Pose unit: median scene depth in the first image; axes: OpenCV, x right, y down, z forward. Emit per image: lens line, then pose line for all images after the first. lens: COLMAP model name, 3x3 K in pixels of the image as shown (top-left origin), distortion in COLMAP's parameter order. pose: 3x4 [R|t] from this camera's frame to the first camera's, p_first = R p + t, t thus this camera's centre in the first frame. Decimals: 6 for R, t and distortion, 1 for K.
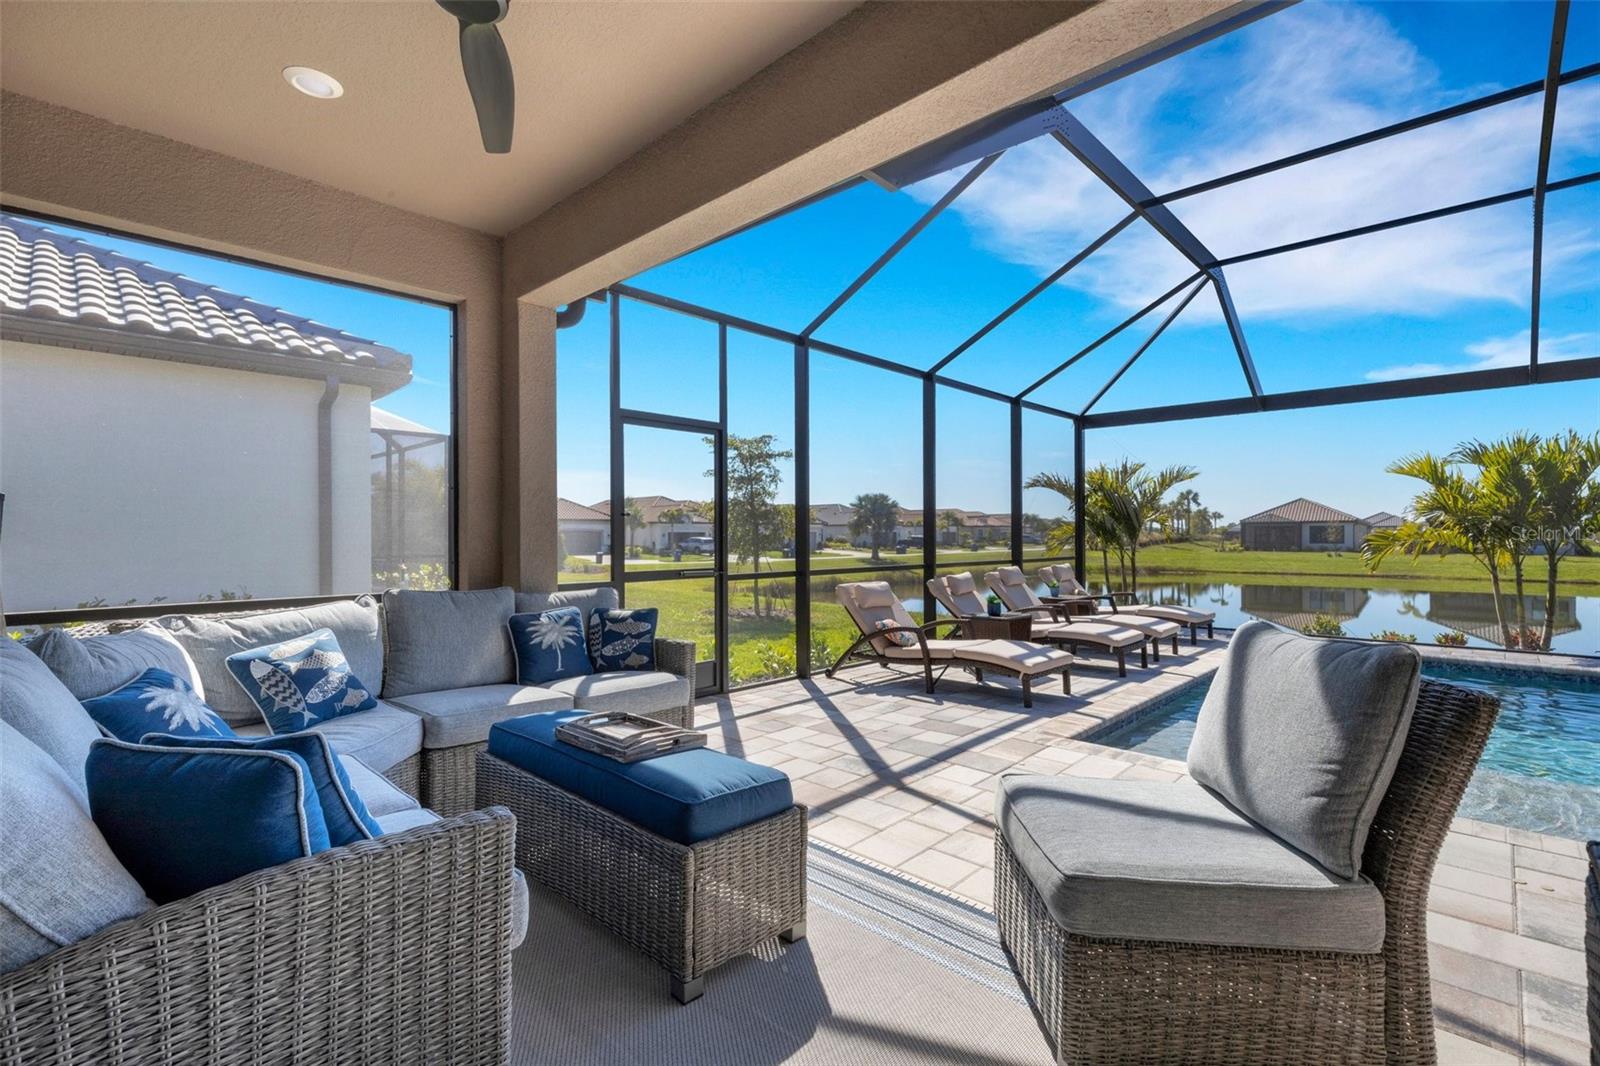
lens RADIAL K [[733.5, 0, 792.9], [0, 733.5, 537.3], [0, 0, 1]] dist [0.000598, 0.000539]
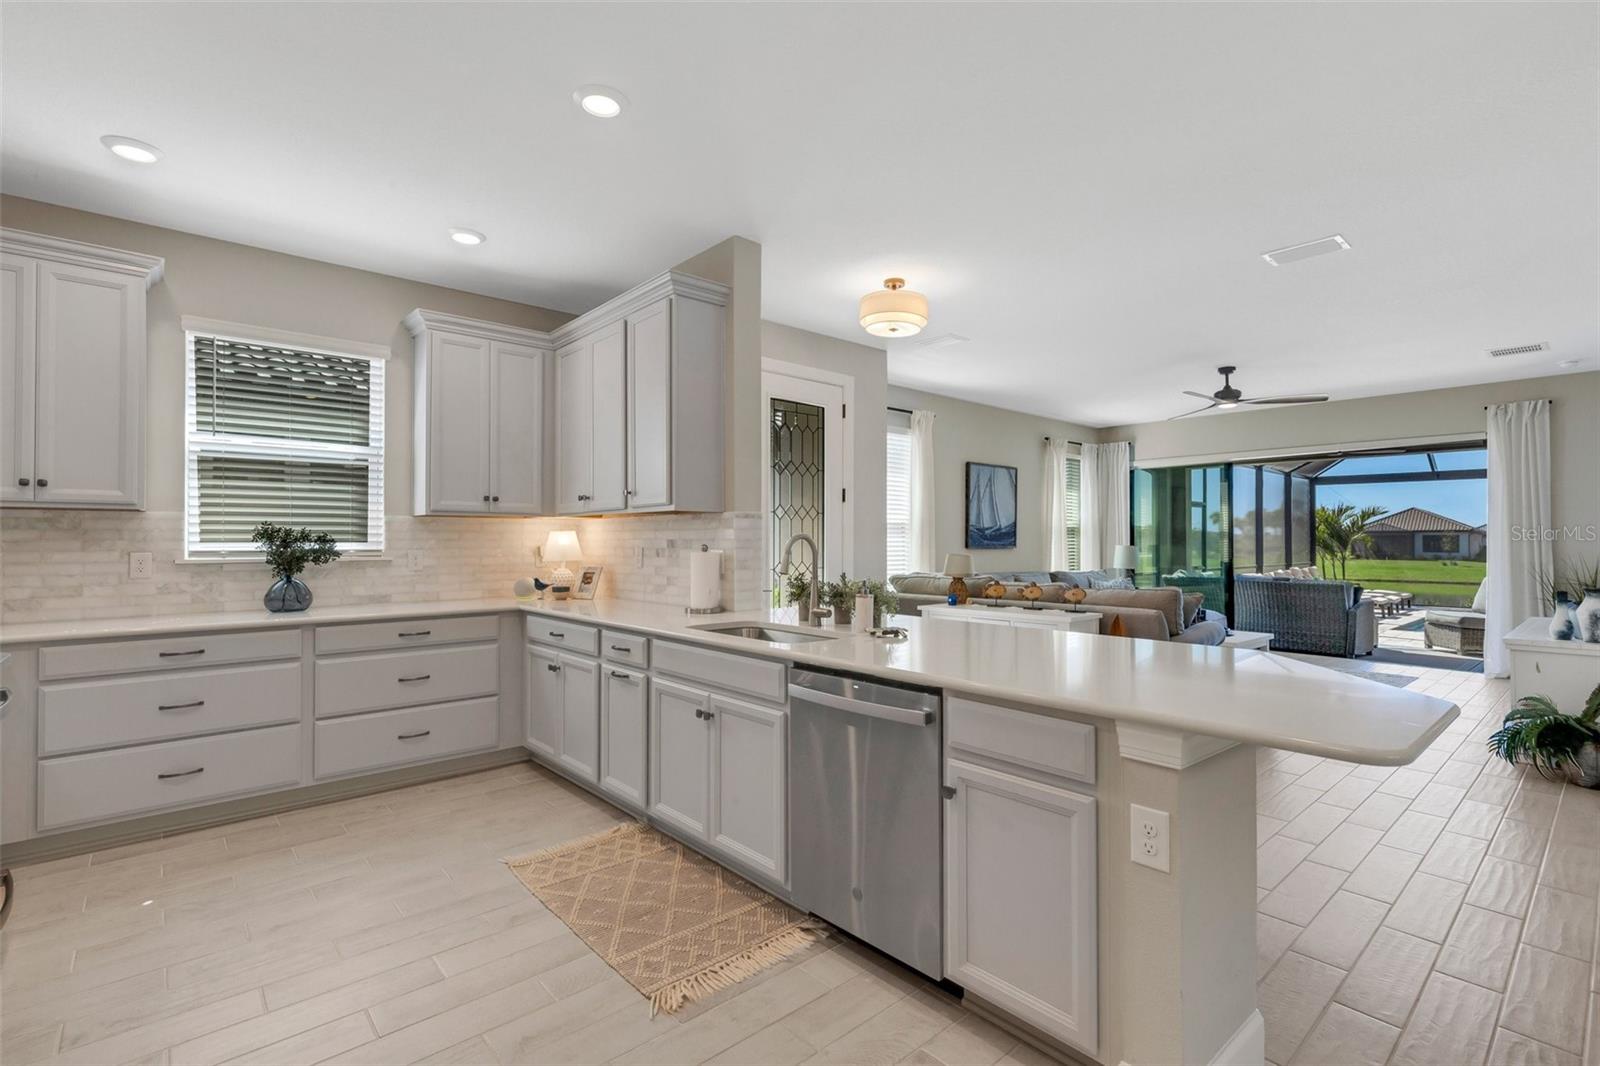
lens RADIAL K [[734.4, 0, 793.7], [0, 734.4, 535.2], [0, 0, 1]] dist [0.000320, 0.000081]
pose [[0.996216, 0.001205, -0.086905, -0.087700], [-0.002236, 0.999928, -0.011766, -0.001573], [0.086884, 0.011916, 0.996147, -0.105176]]
